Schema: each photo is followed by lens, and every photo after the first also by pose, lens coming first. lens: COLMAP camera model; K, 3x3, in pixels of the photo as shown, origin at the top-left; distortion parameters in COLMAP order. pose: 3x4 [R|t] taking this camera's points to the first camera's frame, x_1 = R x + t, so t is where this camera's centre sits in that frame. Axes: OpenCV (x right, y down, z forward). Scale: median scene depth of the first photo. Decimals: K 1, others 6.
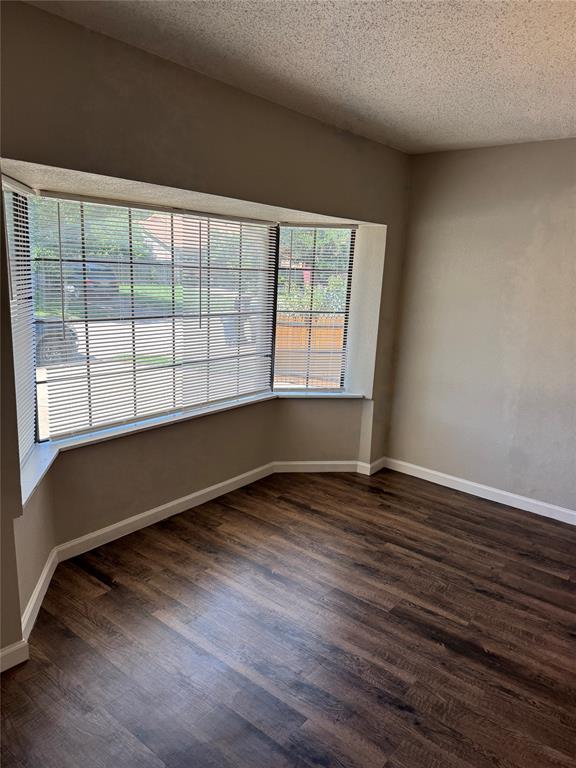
lens RADIAL K [[545.0, 0, 292.4], [0, 545.0, 388.0], [0, 0, 1]] dist [0.035412, -0.021034]
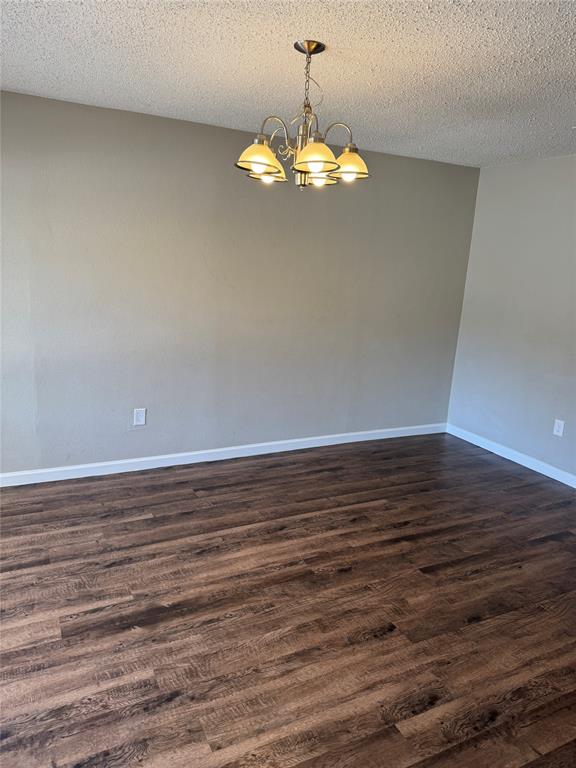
lens RADIAL K [[545.0, 0, 292.4], [0, 545.0, 388.0], [0, 0, 1]] dist [0.035412, -0.021034]
pose [[0.437873, -0.235097, 0.867754, -0.338522], [0.168347, 0.969572, 0.177733, -0.068722], [-0.883134, 0.068260, 0.464127, 0.262363]]
